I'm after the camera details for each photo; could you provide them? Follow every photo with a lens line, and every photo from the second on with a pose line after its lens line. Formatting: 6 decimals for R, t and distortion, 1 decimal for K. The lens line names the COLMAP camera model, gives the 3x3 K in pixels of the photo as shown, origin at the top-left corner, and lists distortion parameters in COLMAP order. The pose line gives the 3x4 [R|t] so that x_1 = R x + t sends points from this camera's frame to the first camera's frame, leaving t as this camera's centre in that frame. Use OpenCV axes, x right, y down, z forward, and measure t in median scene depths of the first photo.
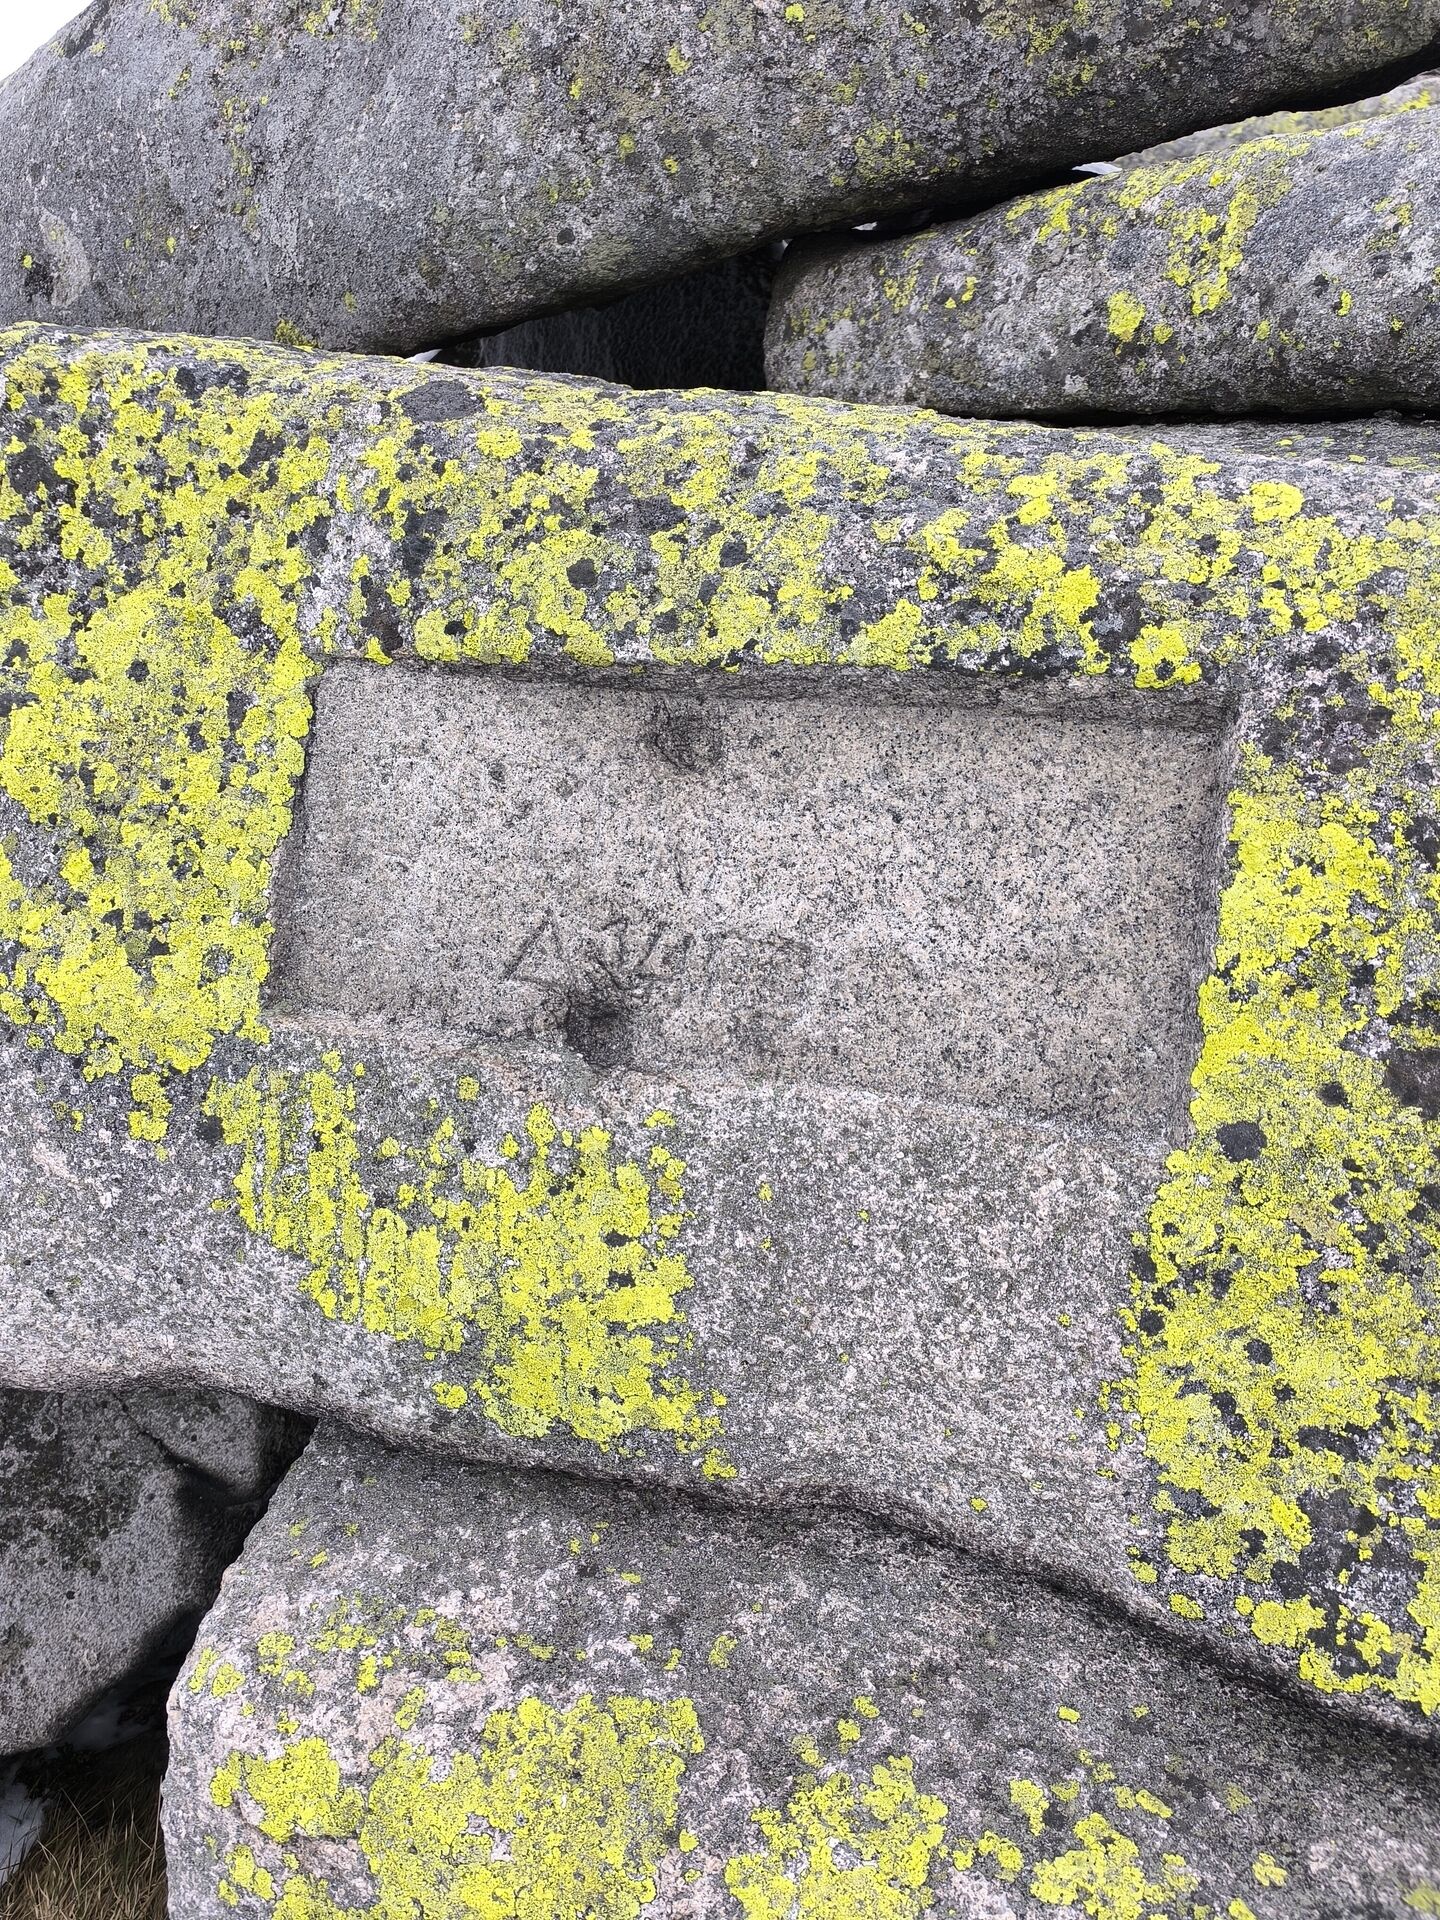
lens RADIAL K [[1295.5, 0, 720.0], [0, 1295.5, 960.0], [0, 0, 1]] dist [0.011366, 0.001599]
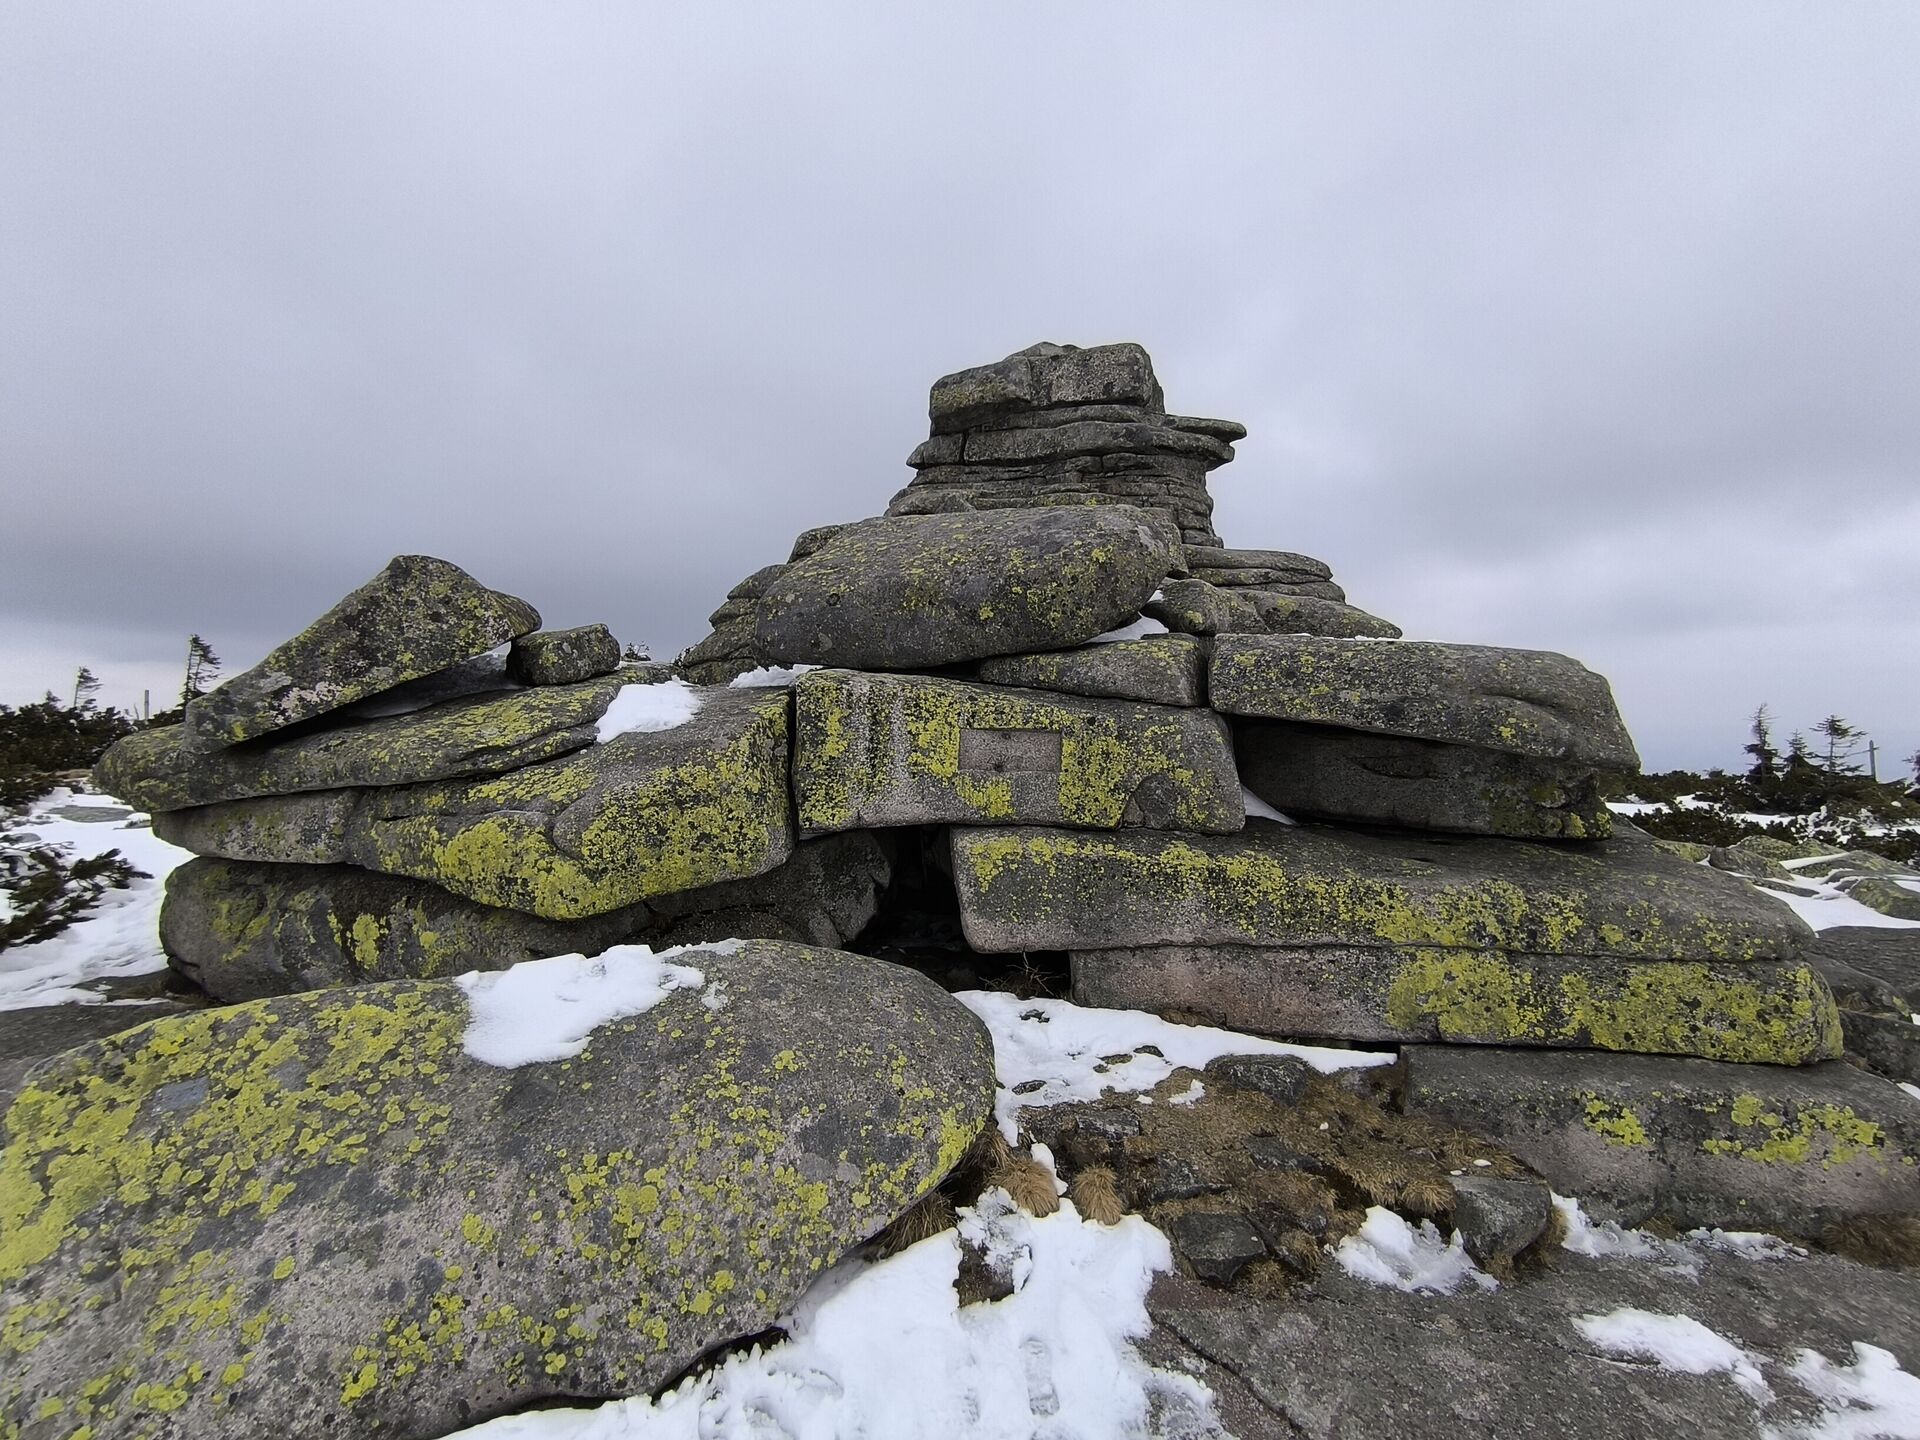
lens RADIAL K [[805.0, 0, 960.0], [0, 805.0, 720.0], [0, 0, 1]] dist [-0.000155, -0.000010]
pose [[0.963365, -0.028604, 0.266663, -1.785882], [0.075006, 0.983355, -0.165492, 0.612251], [-0.257490, 0.179431, 0.949475, -4.180763]]
